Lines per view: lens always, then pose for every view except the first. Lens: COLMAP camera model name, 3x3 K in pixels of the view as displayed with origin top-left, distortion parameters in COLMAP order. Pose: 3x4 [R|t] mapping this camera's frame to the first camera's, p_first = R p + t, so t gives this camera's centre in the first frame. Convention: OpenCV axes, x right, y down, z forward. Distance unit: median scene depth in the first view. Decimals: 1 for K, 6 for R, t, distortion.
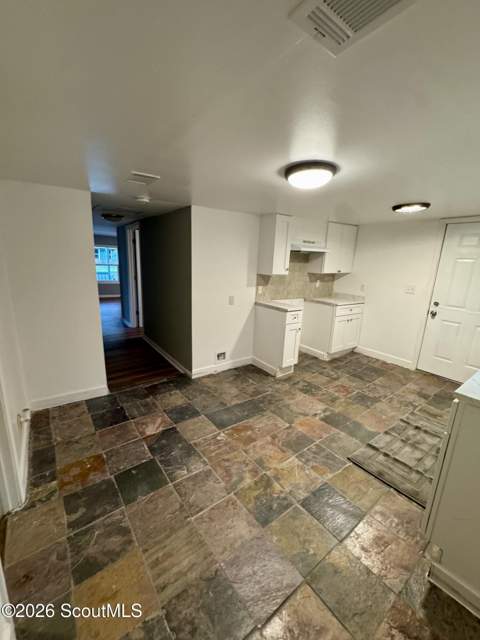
lens RADIAL K [[261.7, 0, 241.8], [0, 261.7, 318.3], [0, 0, 1]] dist [-0.003990, 0.001191]
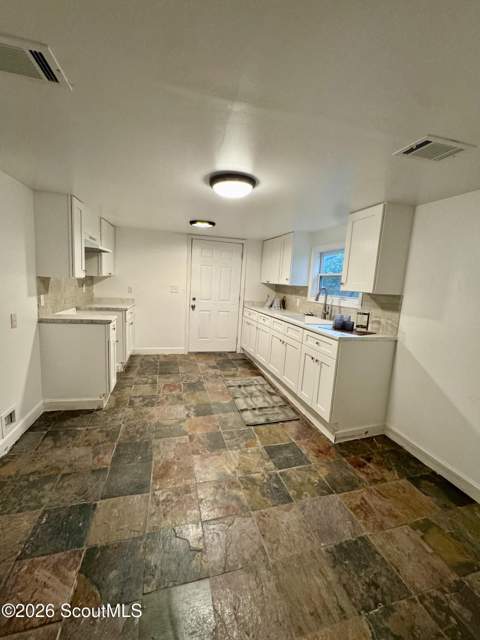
lens RADIAL K [[261.7, 0, 239.8], [0, 261.7, 316.9], [0, 0, 1]] dist [-0.003990, 0.001191]
pose [[0.373484, -0.144244, 0.916353, -0.492085], [0.157923, 0.983303, 0.090417, -0.062915], [-0.914095, 0.110944, 0.390027, 0.366628]]
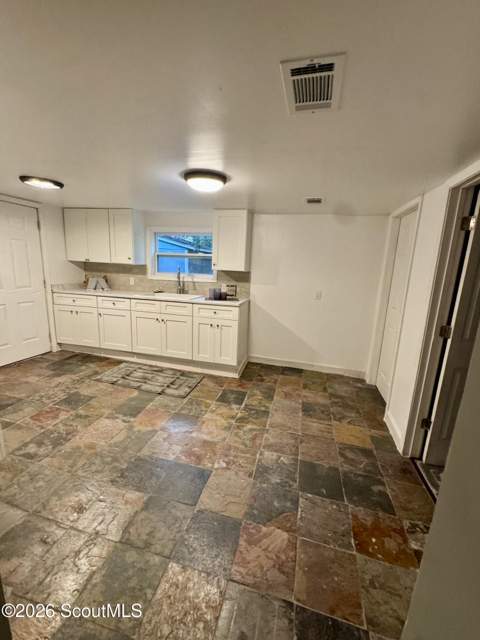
lens RADIAL K [[261.7, 0, 237.7], [0, 261.7, 320.7], [0, 0, 1]] dist [-0.003990, 0.001191]
pose [[-0.609203, -0.228902, 0.759260, -0.526468], [0.103048, 0.926467, 0.361994, -0.224470], [-0.786291, 0.298768, -0.540818, 1.037545]]
